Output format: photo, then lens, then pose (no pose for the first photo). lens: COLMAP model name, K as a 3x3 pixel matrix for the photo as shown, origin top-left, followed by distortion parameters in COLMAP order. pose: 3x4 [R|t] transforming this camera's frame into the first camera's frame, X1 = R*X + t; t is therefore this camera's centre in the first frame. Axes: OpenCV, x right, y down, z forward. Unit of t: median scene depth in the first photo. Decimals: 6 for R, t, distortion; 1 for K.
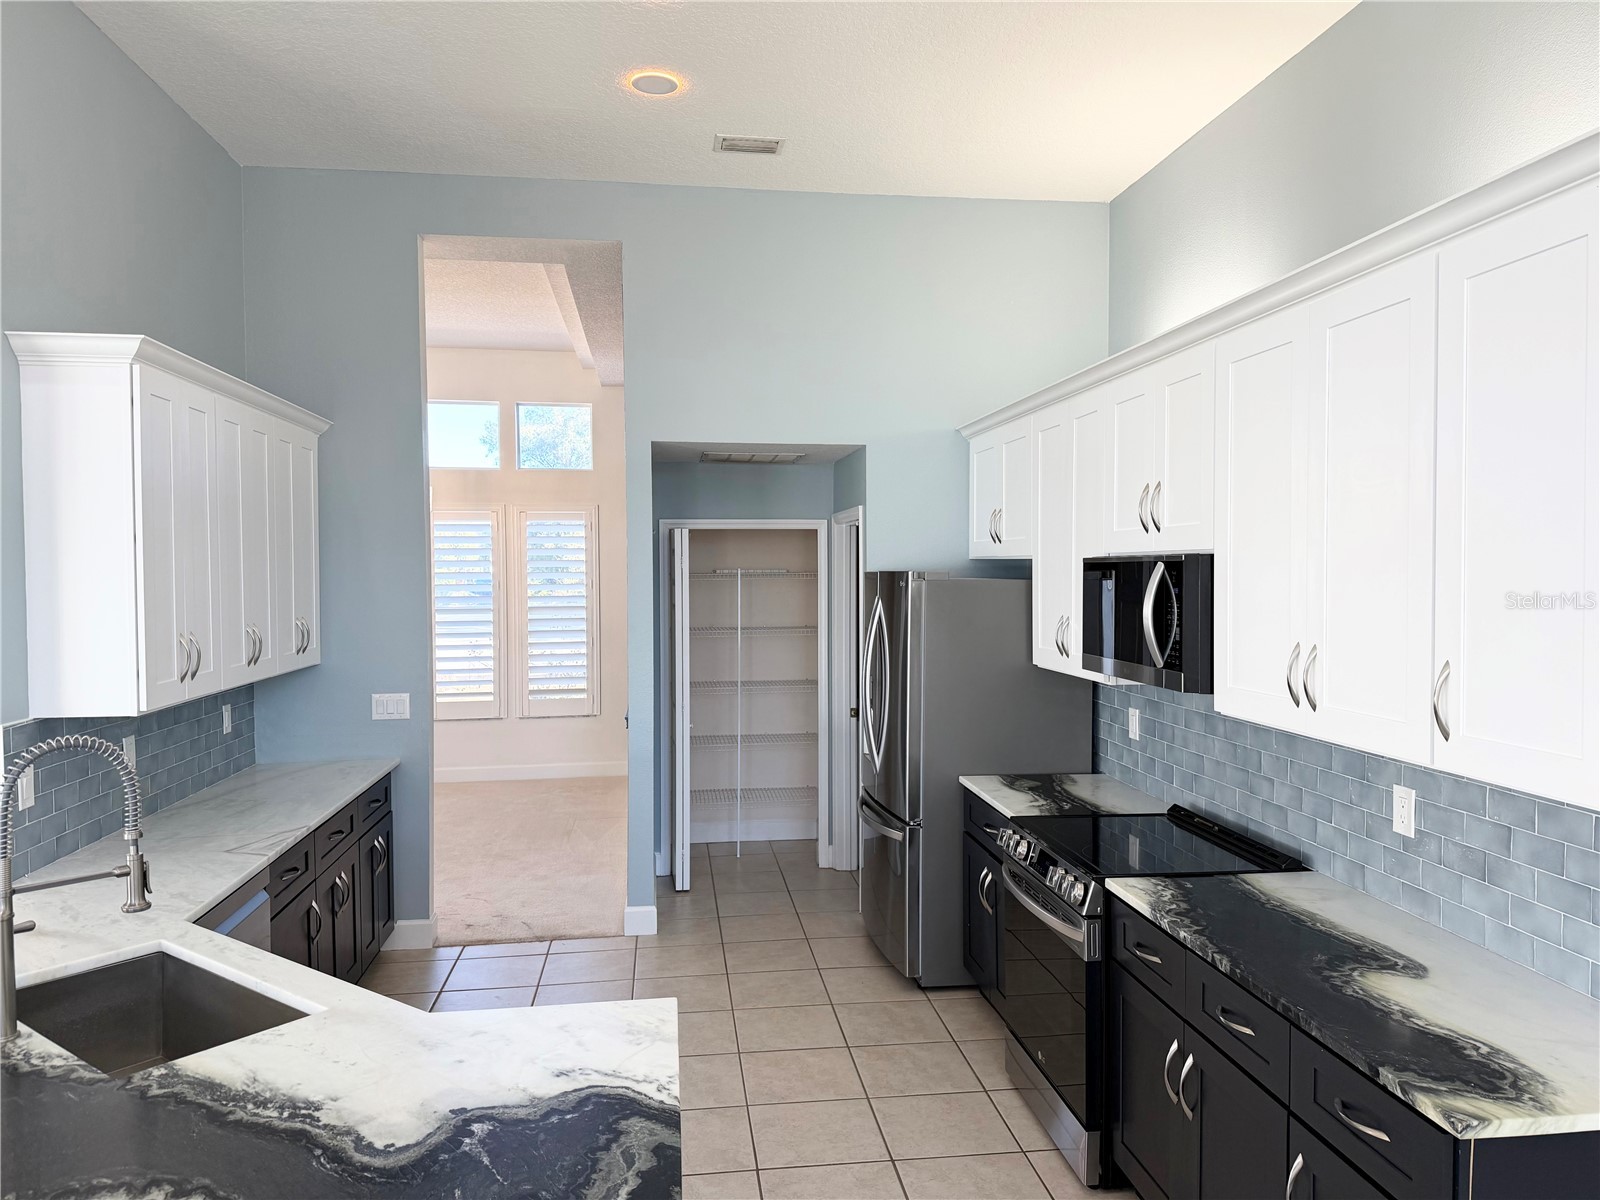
lens RADIAL K [[1114.0, 0, 802.6], [0, 1114.0, 591.9], [0, 0, 1]] dist [0.055114, -0.076157]
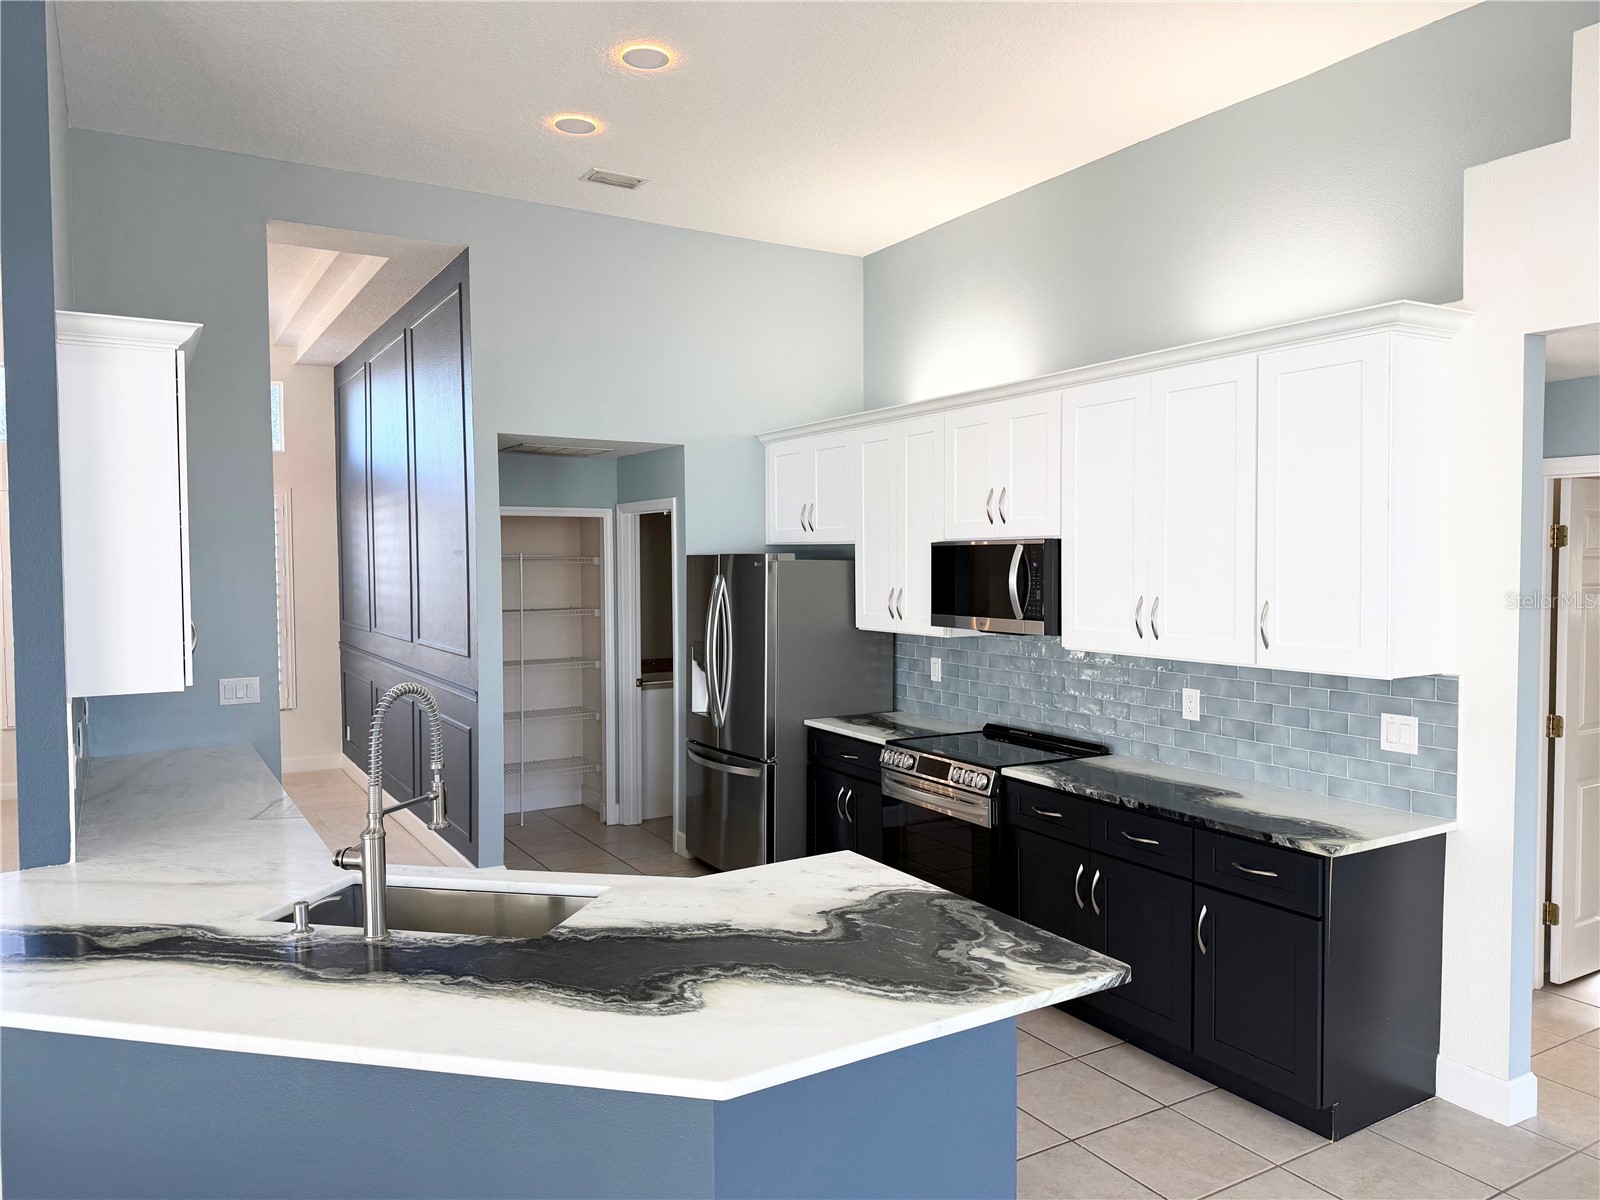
lens RADIAL K [[1114.0, 0, 793.7], [0, 1114.0, 587.9], [0, 0, 1]] dist [0.055114, -0.076157]
pose [[0.919148, -0.012665, 0.393709, -0.517875], [0.010589, 0.999916, 0.007445, 0.015080], [-0.393770, -0.002674, 0.919205, -0.185163]]
